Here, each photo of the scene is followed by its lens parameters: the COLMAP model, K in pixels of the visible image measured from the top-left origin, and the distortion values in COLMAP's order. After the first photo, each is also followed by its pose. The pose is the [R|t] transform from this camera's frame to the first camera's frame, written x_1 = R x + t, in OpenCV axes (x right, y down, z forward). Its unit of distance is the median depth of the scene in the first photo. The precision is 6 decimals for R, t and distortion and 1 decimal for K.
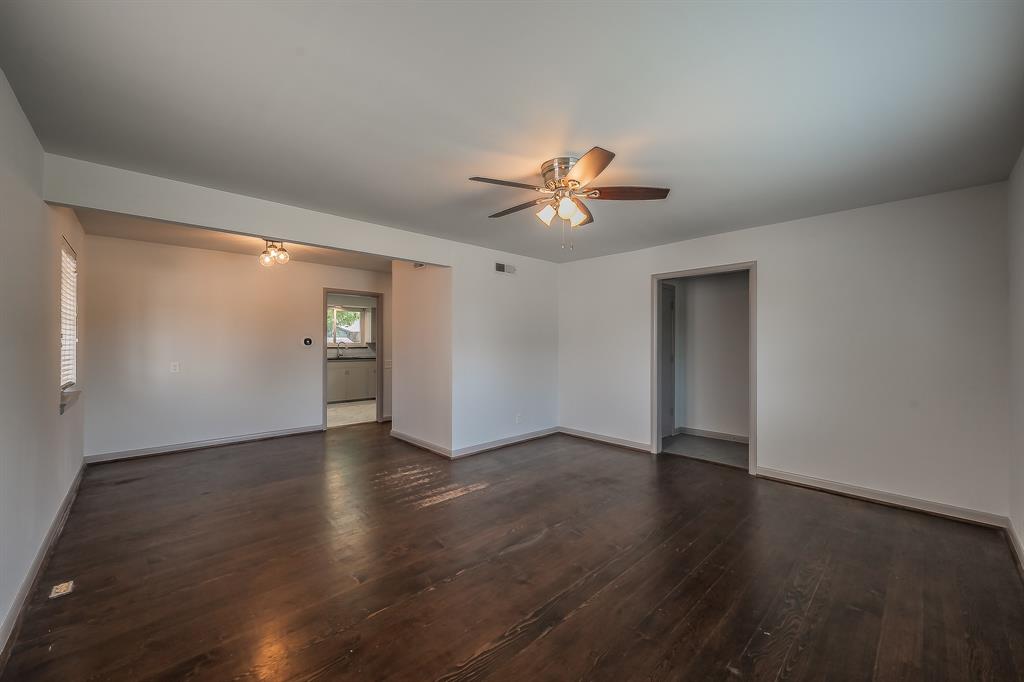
lens RADIAL K [[387.7, 0, 512.0], [0, 387.7, 341.0], [0, 0, 1]] dist [-0.002327, -0.000257]
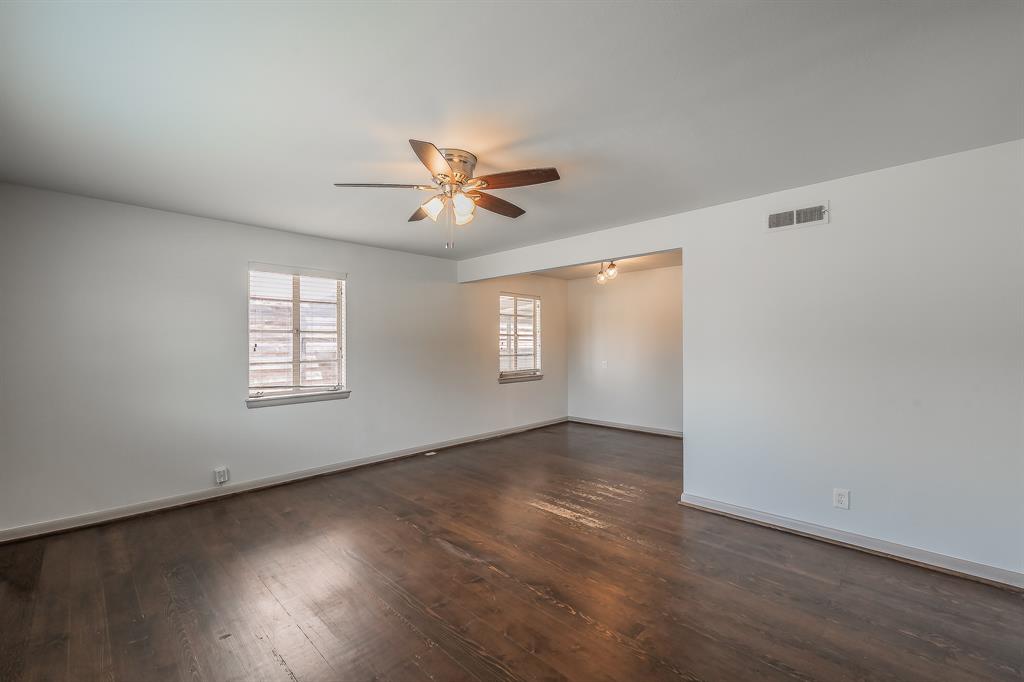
lens RADIAL K [[432.3, 0, 512.0], [0, 432.3, 341.0], [0, 0, 1]] dist [-0.000083, -0.000026]
pose [[0.044906, -0.012190, -0.998917, 0.807065], [-0.000931, 0.999925, -0.012244, 0.002057], [0.998991, 0.001479, 0.044891, 0.771413]]
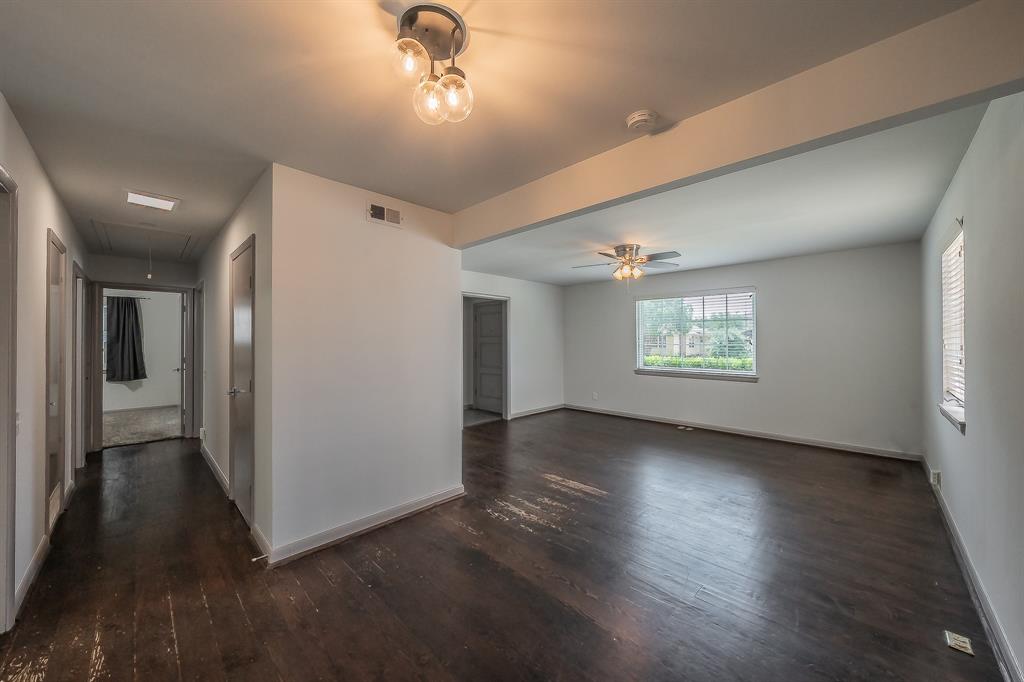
lens RADIAL K [[376.4, 0, 512.0], [0, 376.4, 341.0], [0, 0, 1]] dist [0.001578, 0.000143]
pose [[-0.040982, -0.001908, 0.999158, -1.100786], [0.001156, 0.999997, 0.001957, -0.004573], [-0.999159, 0.001236, -0.040979, 1.129791]]
